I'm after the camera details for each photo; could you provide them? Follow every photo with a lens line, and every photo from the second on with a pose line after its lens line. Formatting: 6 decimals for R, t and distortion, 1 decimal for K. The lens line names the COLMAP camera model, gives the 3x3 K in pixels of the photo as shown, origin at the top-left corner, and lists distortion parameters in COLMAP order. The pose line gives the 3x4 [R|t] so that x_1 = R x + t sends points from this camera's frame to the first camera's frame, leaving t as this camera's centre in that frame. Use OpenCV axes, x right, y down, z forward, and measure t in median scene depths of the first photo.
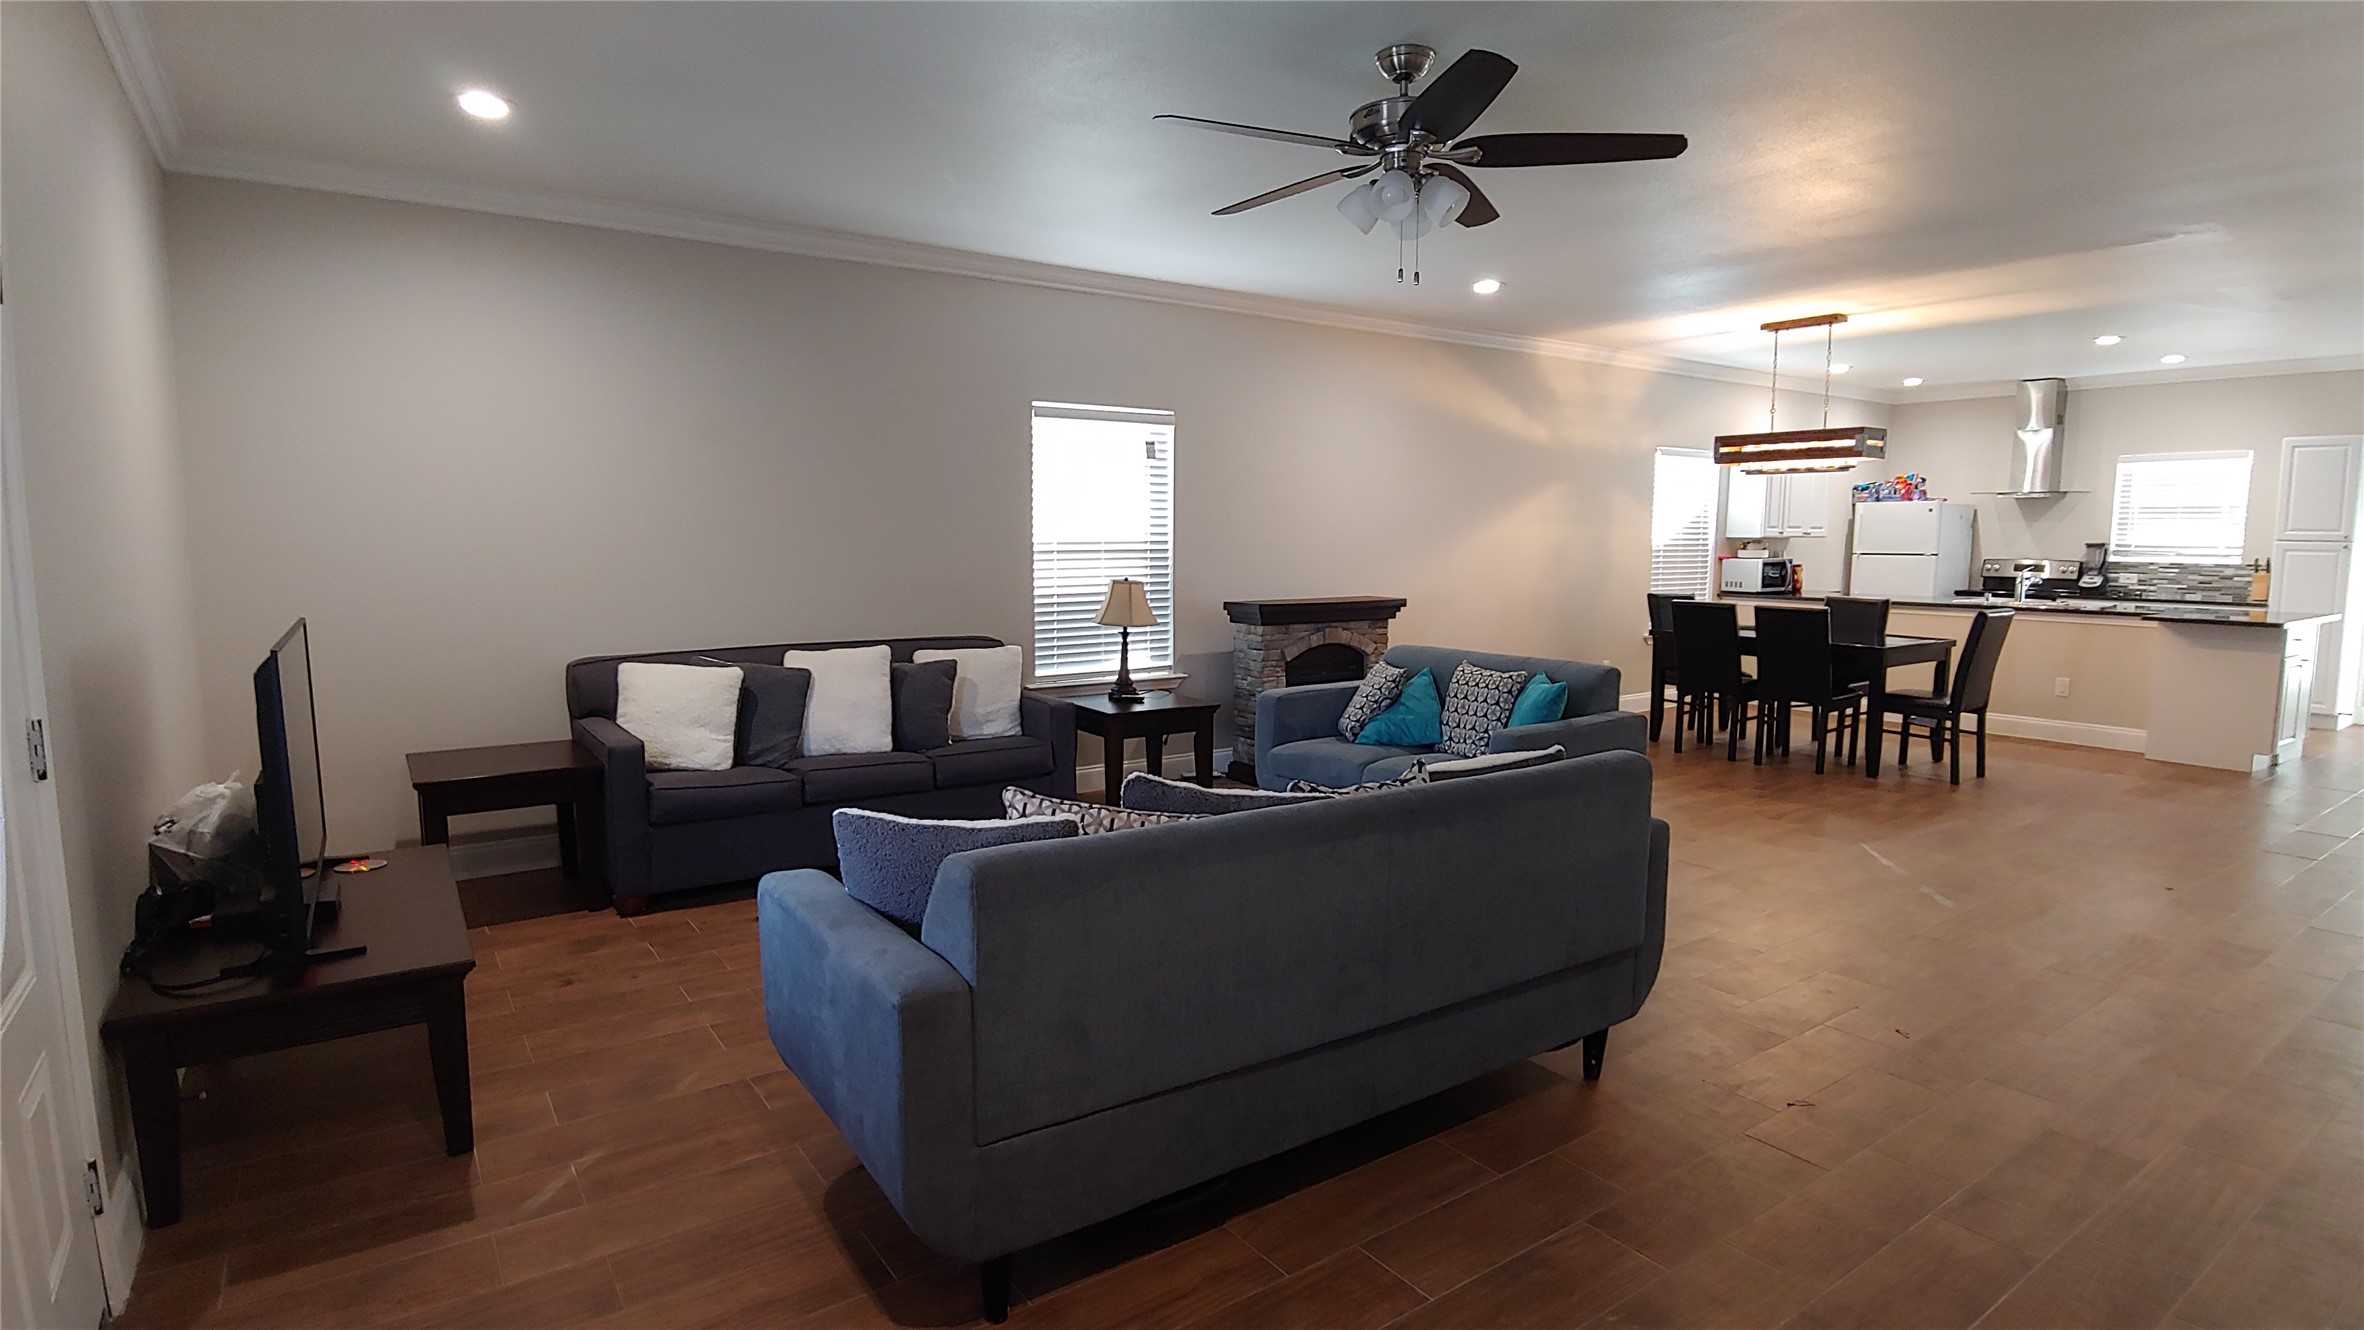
lens RADIAL K [[1186.0, 0, 1186.9], [0, 1186.0, 658.7], [0, 0, 1]] dist [-0.011053, -0.000273]
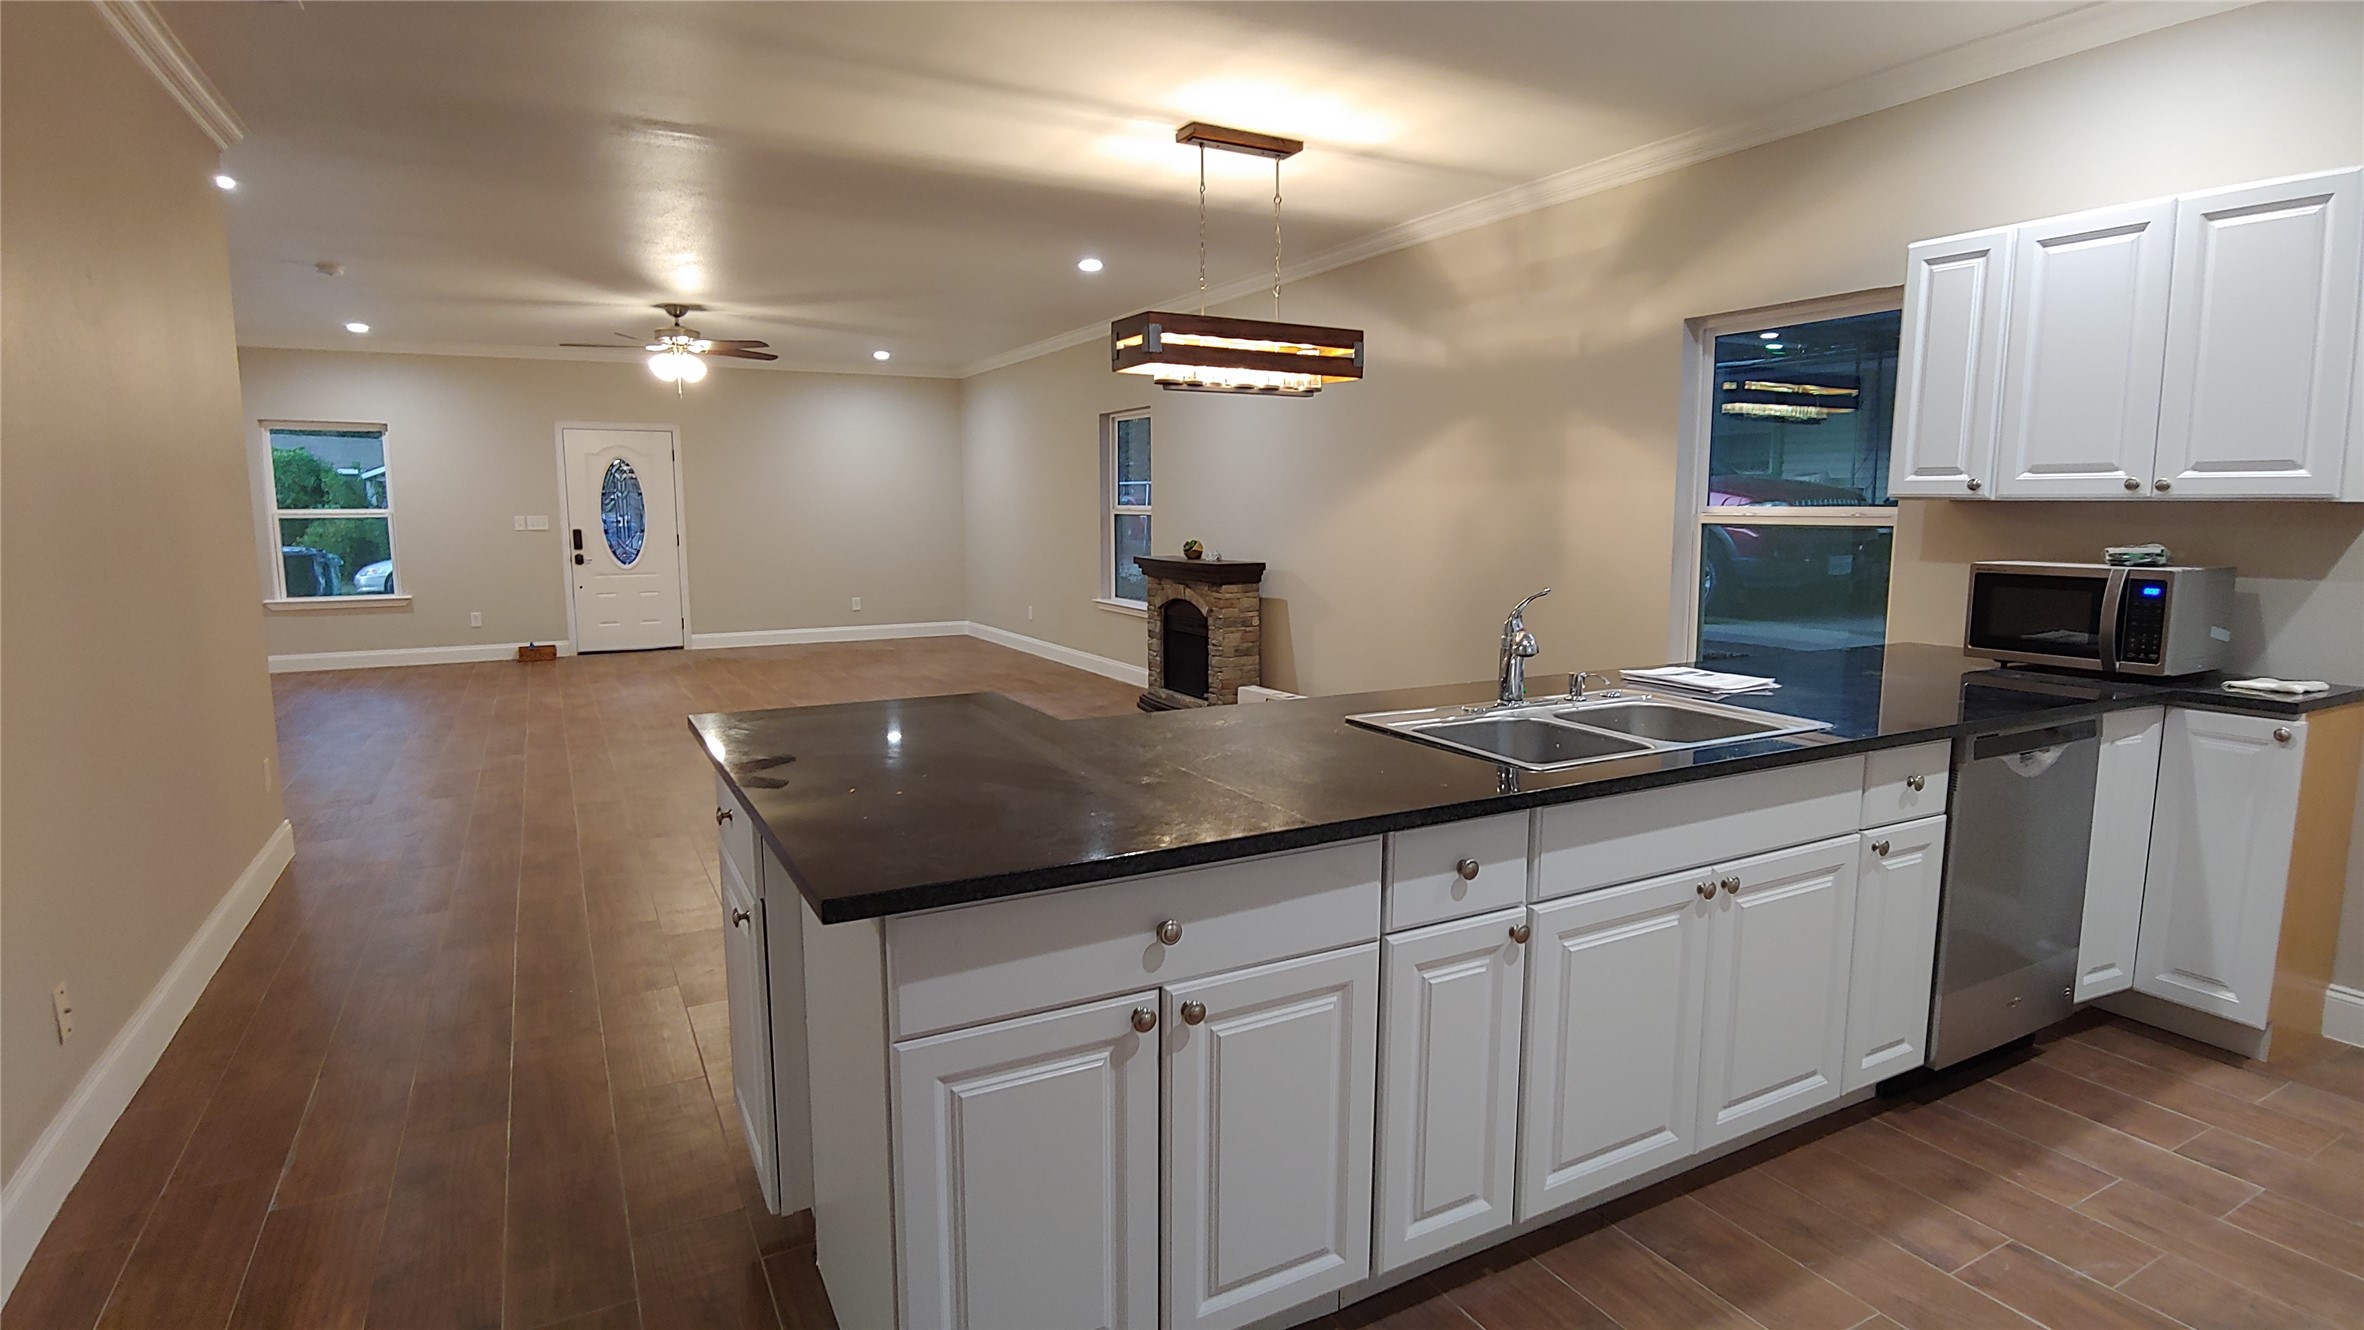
lens RADIAL K [[1186.0, 0, 1186.9], [0, 1186.0, 658.7], [0, 0, 1]] dist [-0.011053, -0.000273]
pose [[-0.122943, 0.126955, -0.984260, 1.176319], [-0.103649, 0.984717, 0.139961, -0.109213], [0.986986, 0.119225, -0.107905, 1.094064]]
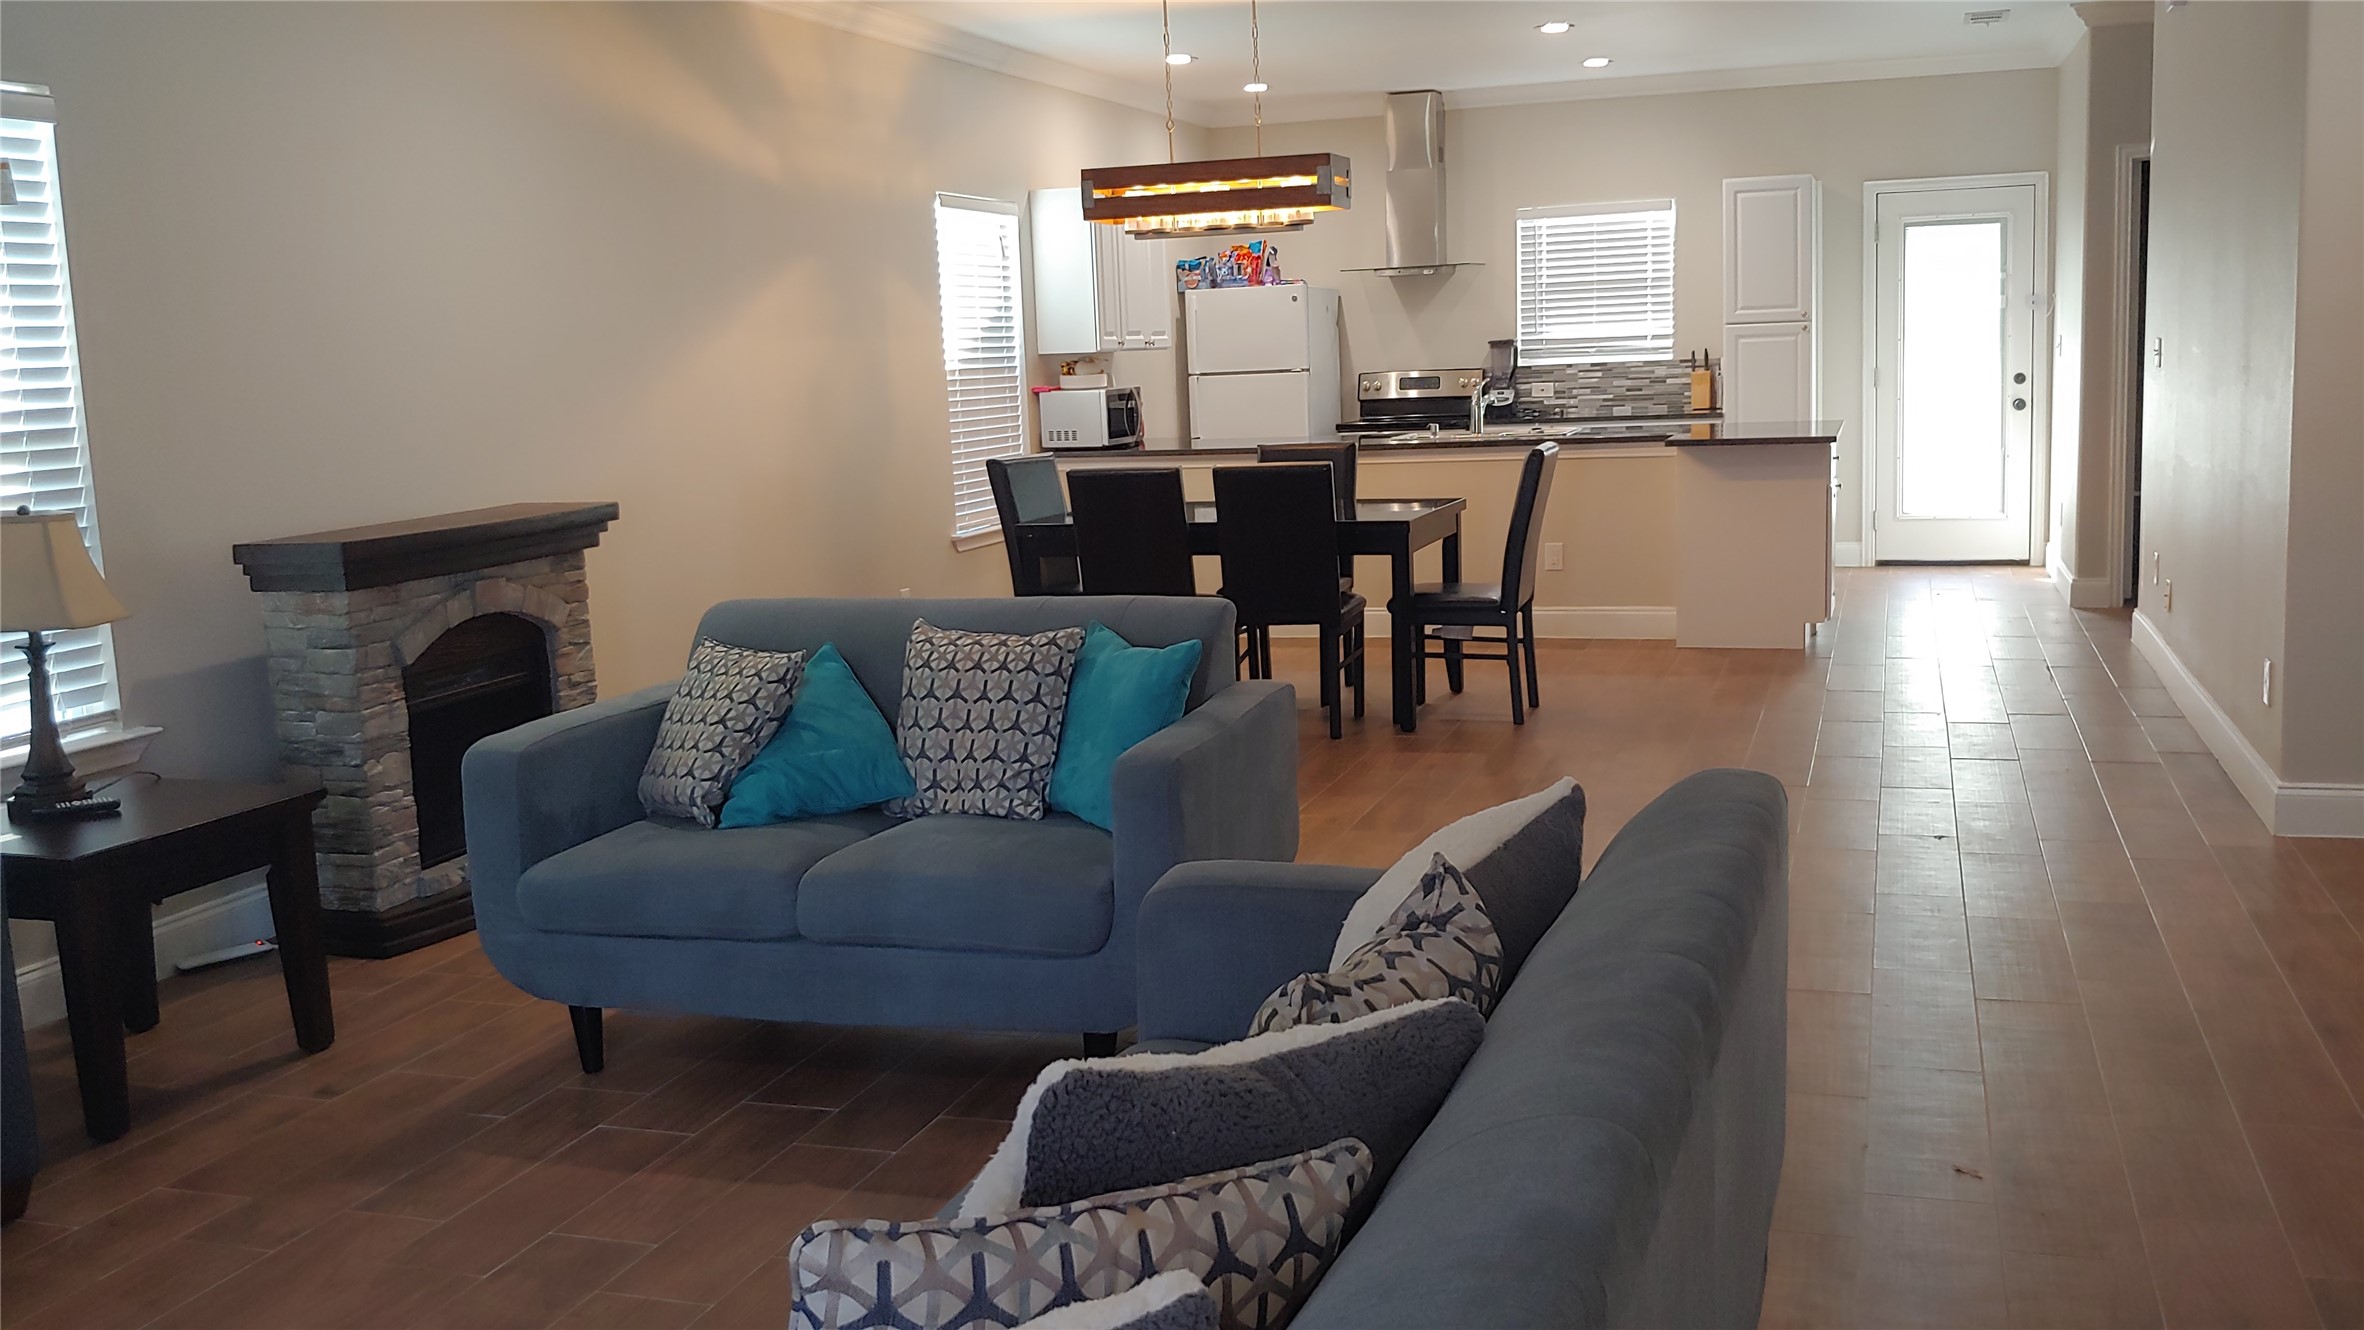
lens RADIAL K [[2080.9, 0, 1214.9], [0, 2080.9, 667.2], [0, 0, 1]] dist [0.102110, -0.264061]
pose [[0.801479, -0.126788, 0.584428, -0.119555], [0.105637, 0.991915, 0.070320, -0.018473], [-0.588619, 0.005377, 0.808393, 0.174395]]
